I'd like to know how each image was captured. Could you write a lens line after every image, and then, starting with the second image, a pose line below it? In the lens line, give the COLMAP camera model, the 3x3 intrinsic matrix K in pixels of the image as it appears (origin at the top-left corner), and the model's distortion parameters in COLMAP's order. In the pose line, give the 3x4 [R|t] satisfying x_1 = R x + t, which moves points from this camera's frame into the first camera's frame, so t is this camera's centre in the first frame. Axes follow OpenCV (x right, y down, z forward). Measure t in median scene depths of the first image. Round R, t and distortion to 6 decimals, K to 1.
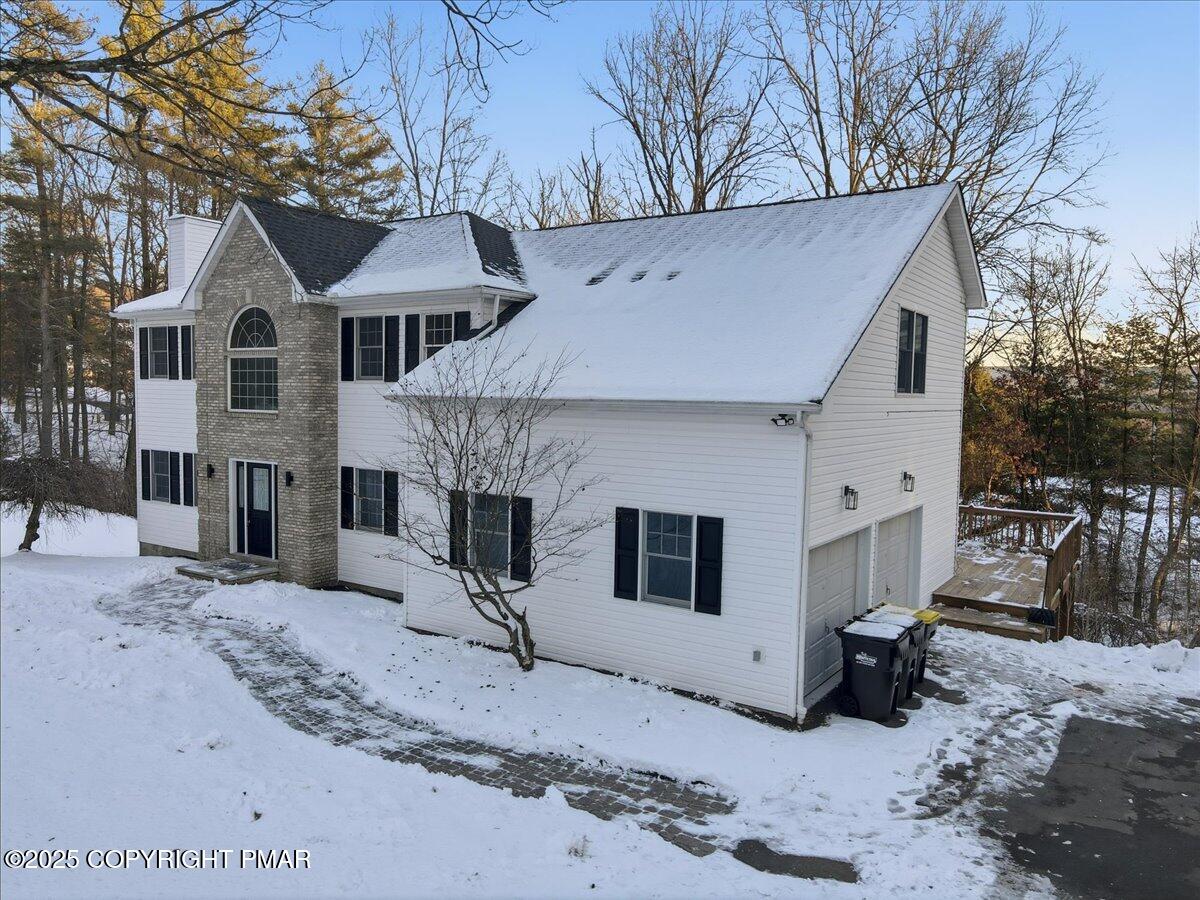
lens RADIAL K [[864.6, 0, 600.0], [0, 864.6, 450.0], [0, 0, 1]] dist [0.044696, 0.000709]
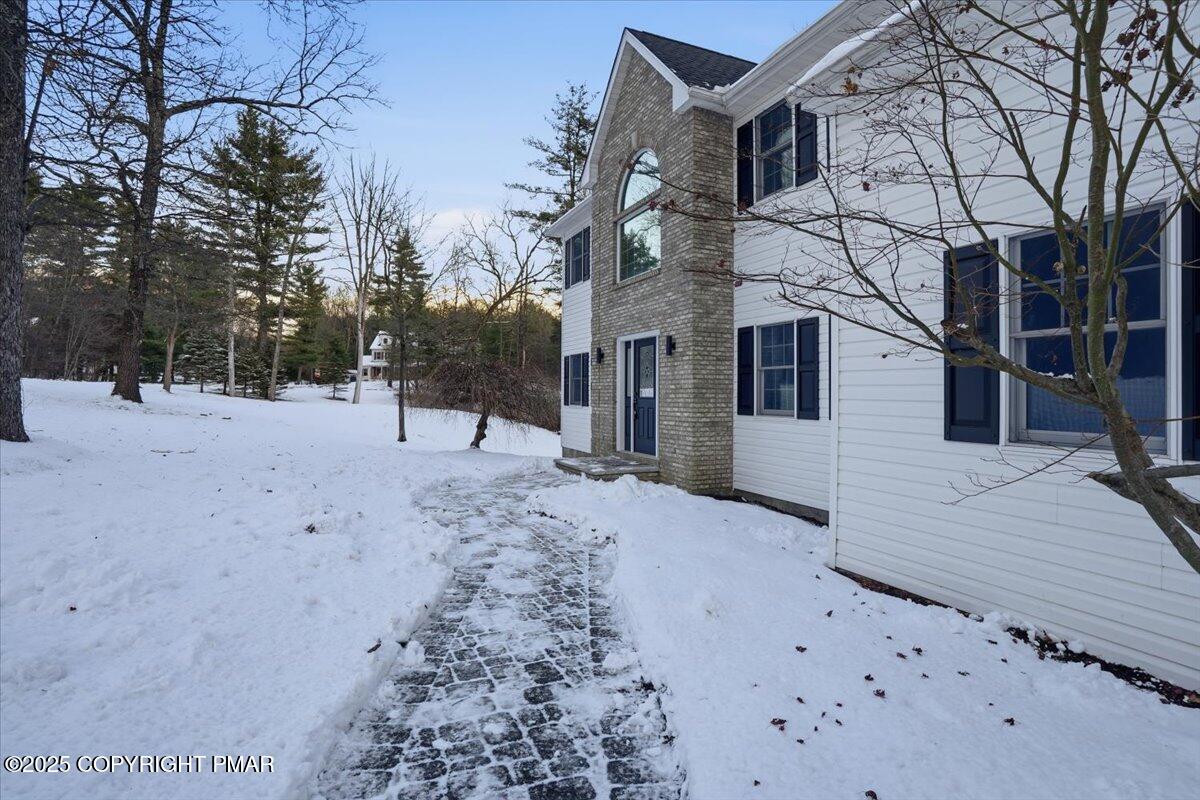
lens RADIAL K [[601.4, 0, 593.7], [0, 601.4, 400.1], [0, 0, 1]] dist [-0.077534, 0.031539]
pose [[0.829087, -0.015349, -0.558909, -0.123571], [-0.017639, 0.998407, -0.053585, 0.107759], [0.558841, 0.054285, 0.827496, 0.535225]]
